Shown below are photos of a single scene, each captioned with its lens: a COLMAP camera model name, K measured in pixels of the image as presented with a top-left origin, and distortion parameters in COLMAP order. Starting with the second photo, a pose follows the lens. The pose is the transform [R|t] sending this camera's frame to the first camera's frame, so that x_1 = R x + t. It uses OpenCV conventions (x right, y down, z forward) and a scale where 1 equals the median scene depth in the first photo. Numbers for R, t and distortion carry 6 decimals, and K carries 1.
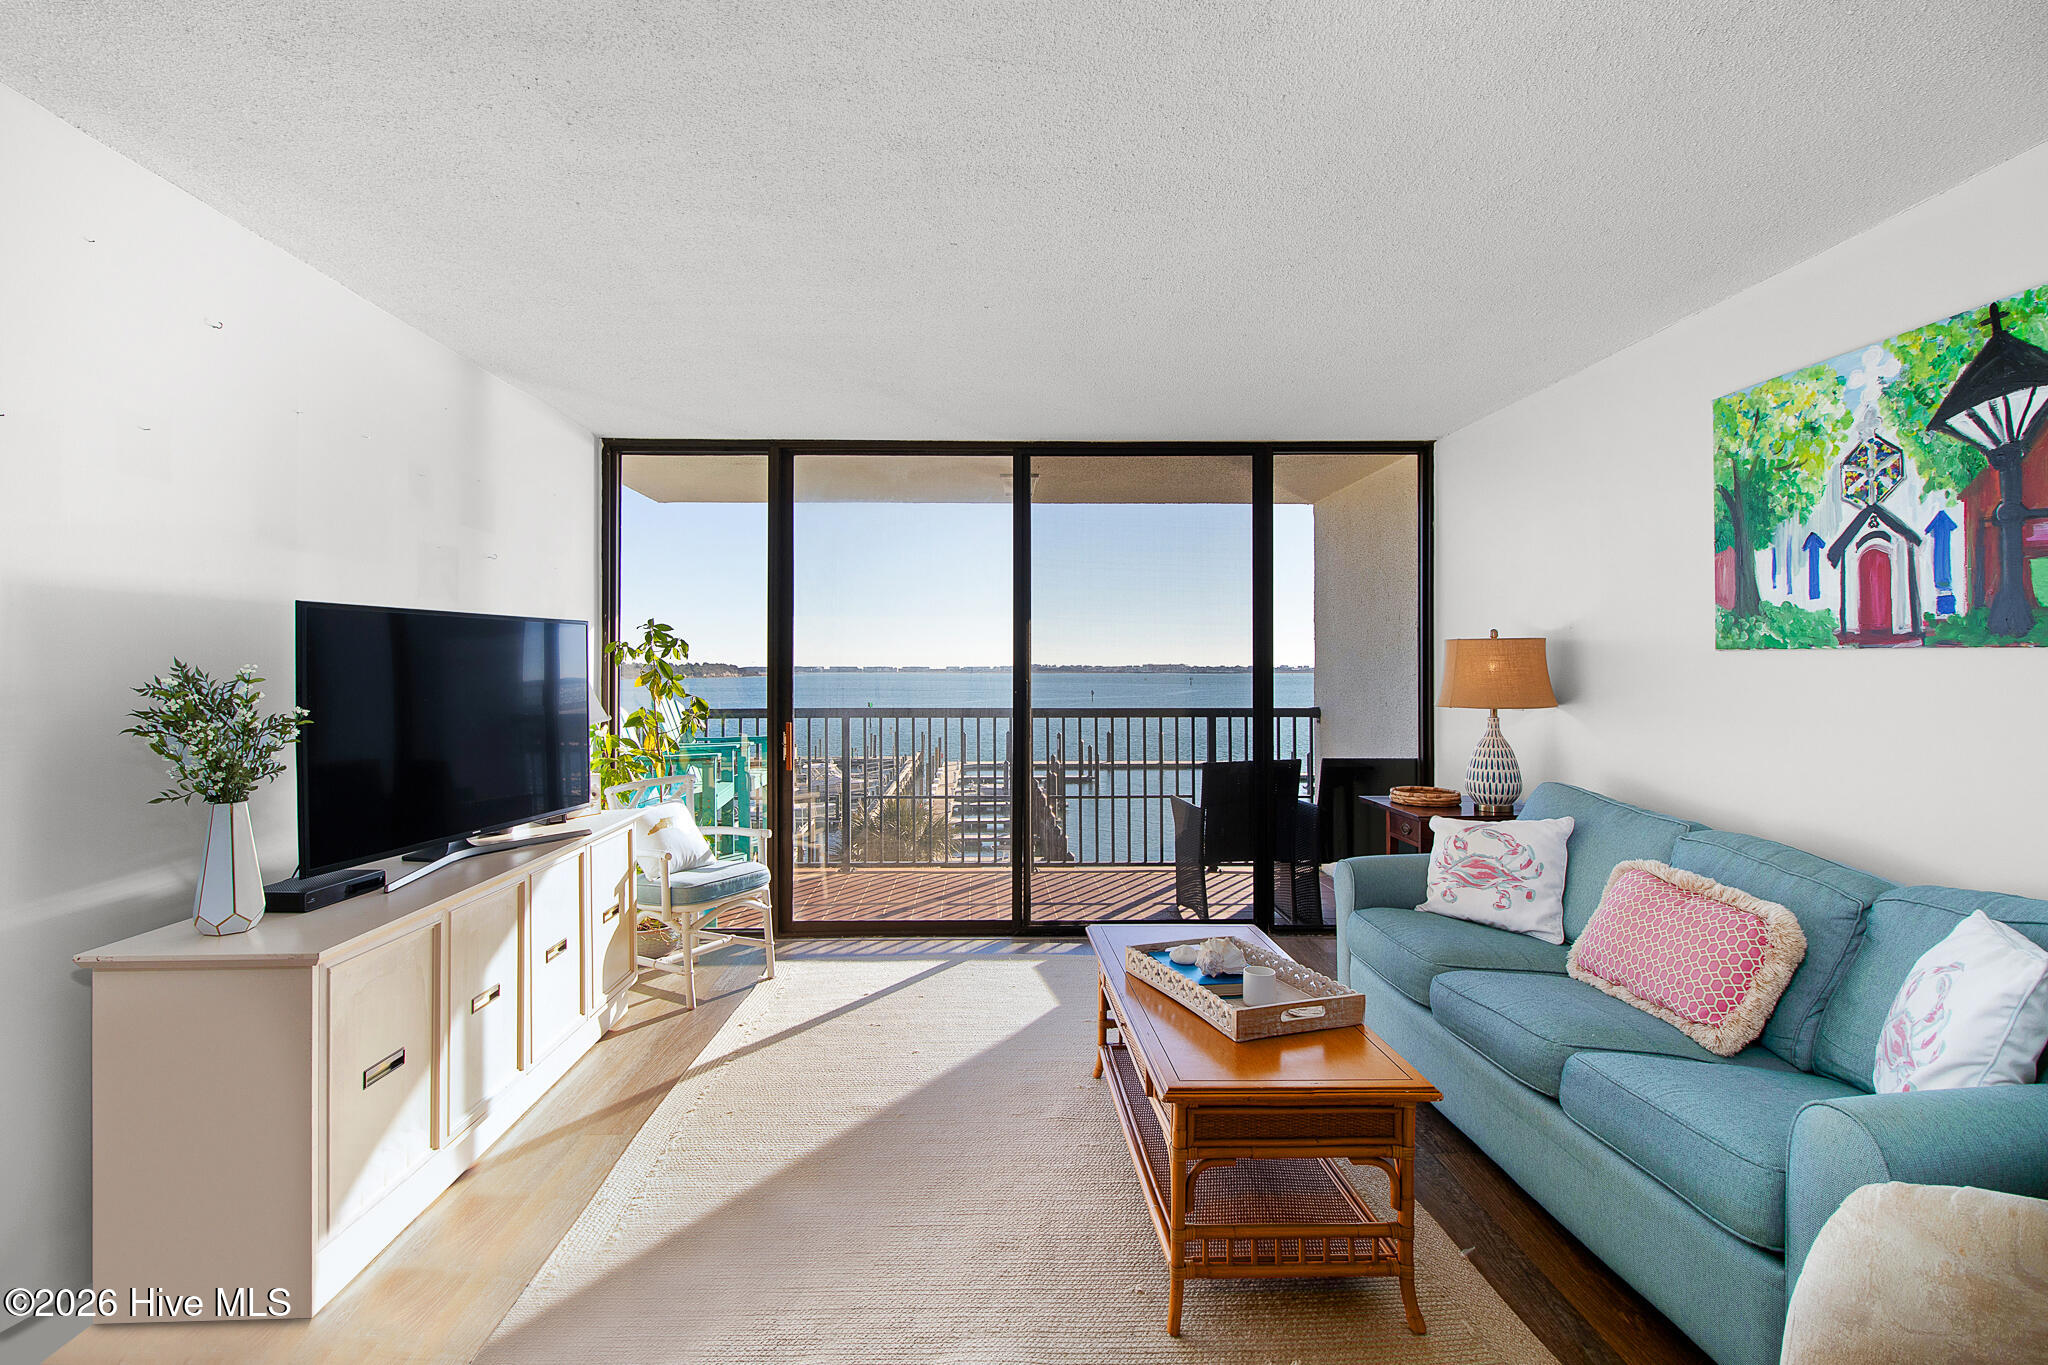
lens RADIAL K [[974.6, 0, 1031.8], [0, 974.6, 643.3], [0, 0, 1]] dist [0.001928, -0.032016]
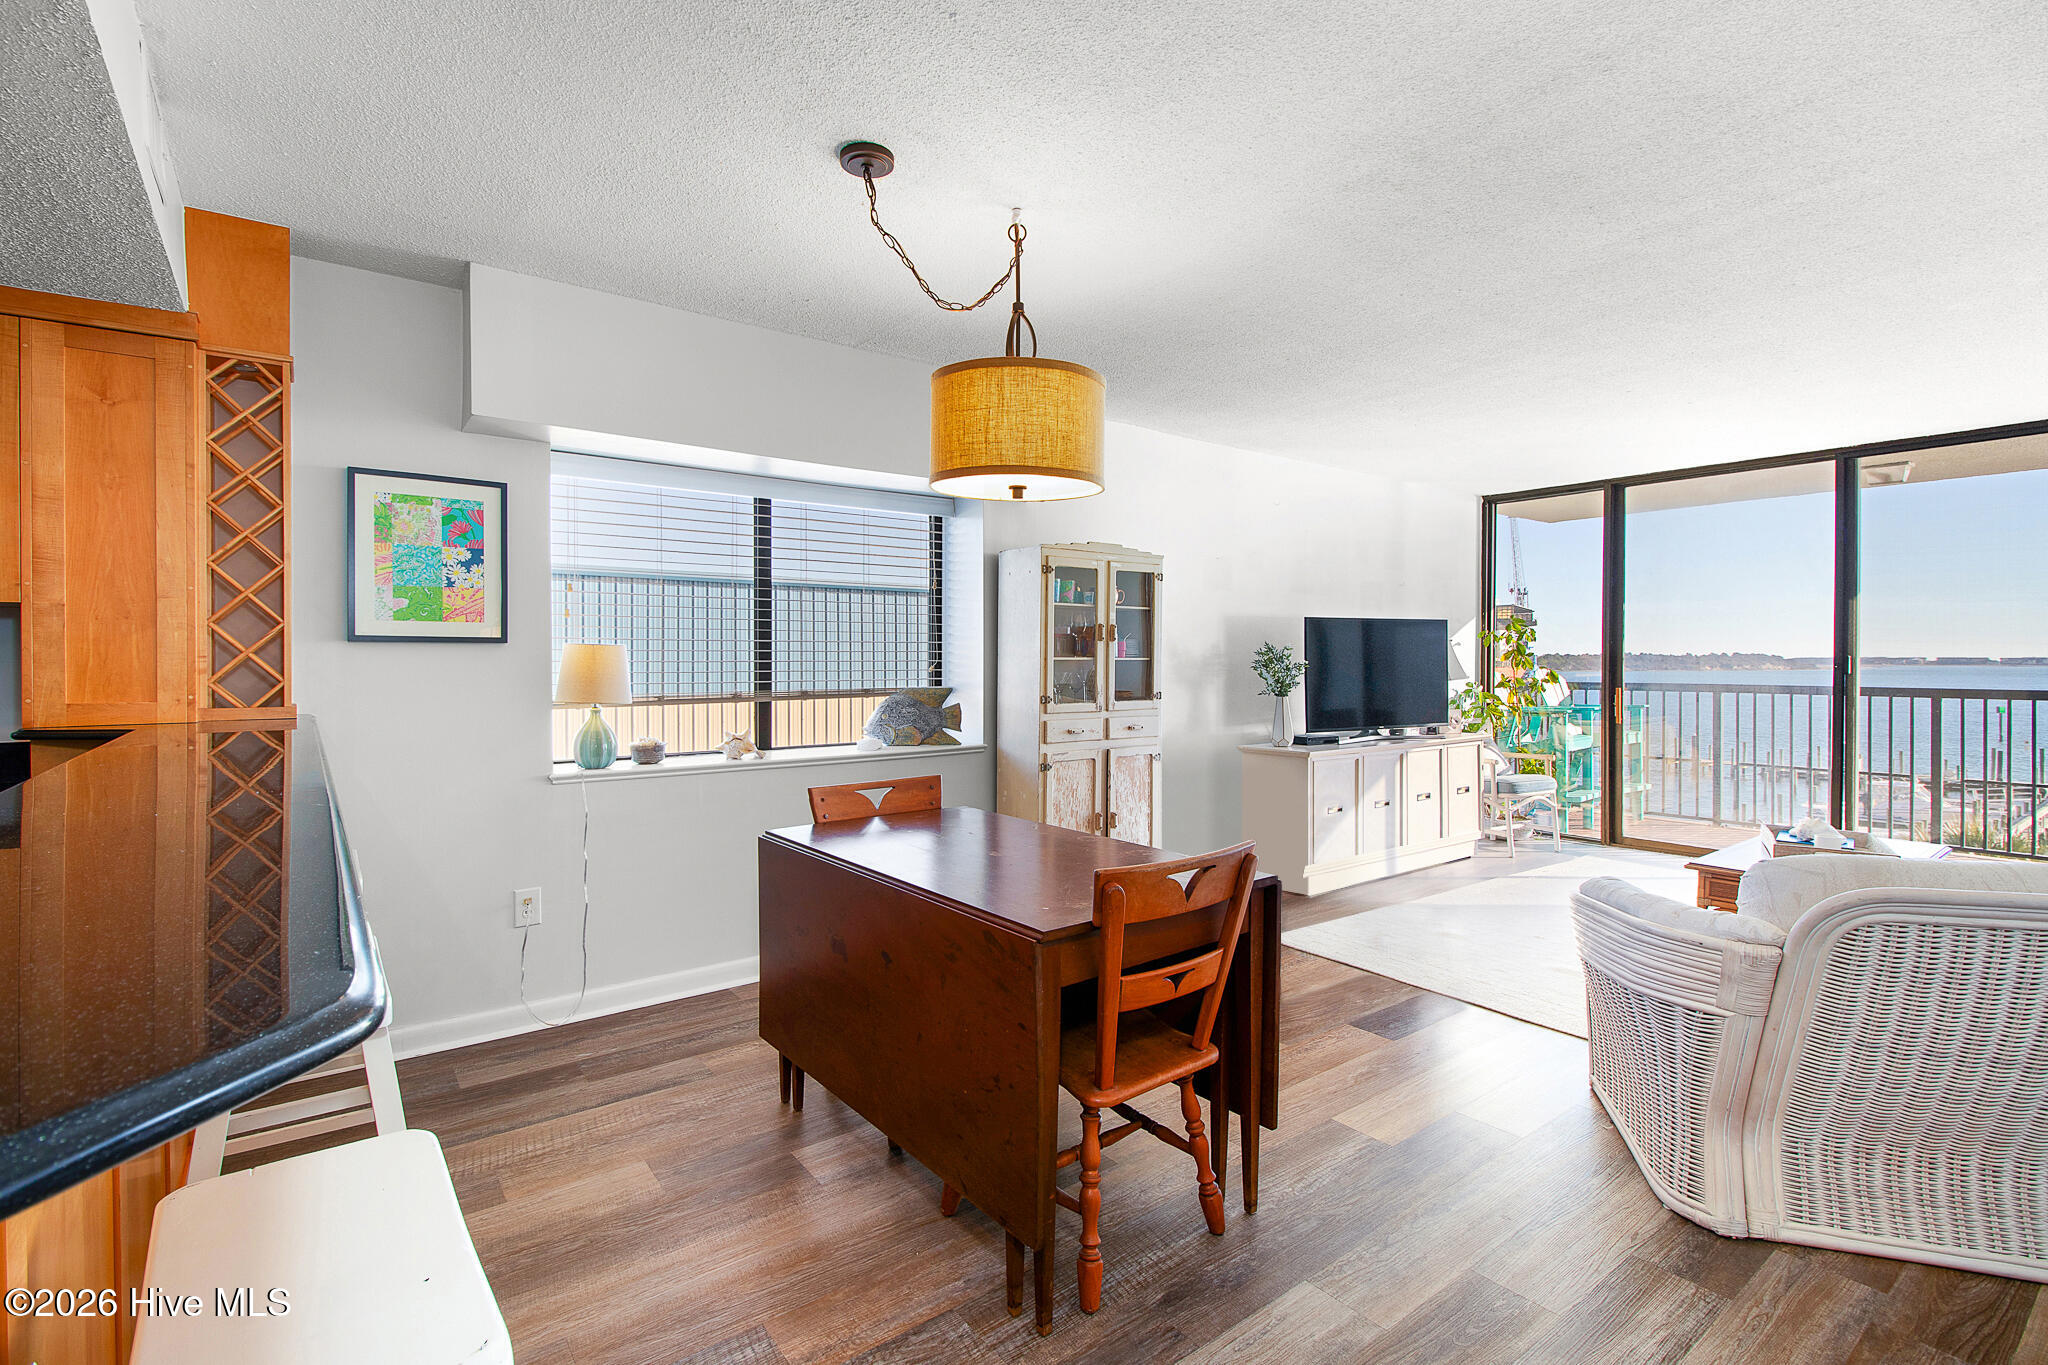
lens RADIAL K [[932.2, 0, 1044.9], [0, 932.2, 666.4], [0, 0, 1]] dist [-0.002835, -0.000897]
pose [[0.600343, 0.007085, -0.799712, 0.619310], [0.014261, 0.999707, 0.019563, 0.019307], [0.799616, -0.023149, 0.600066, -0.798044]]
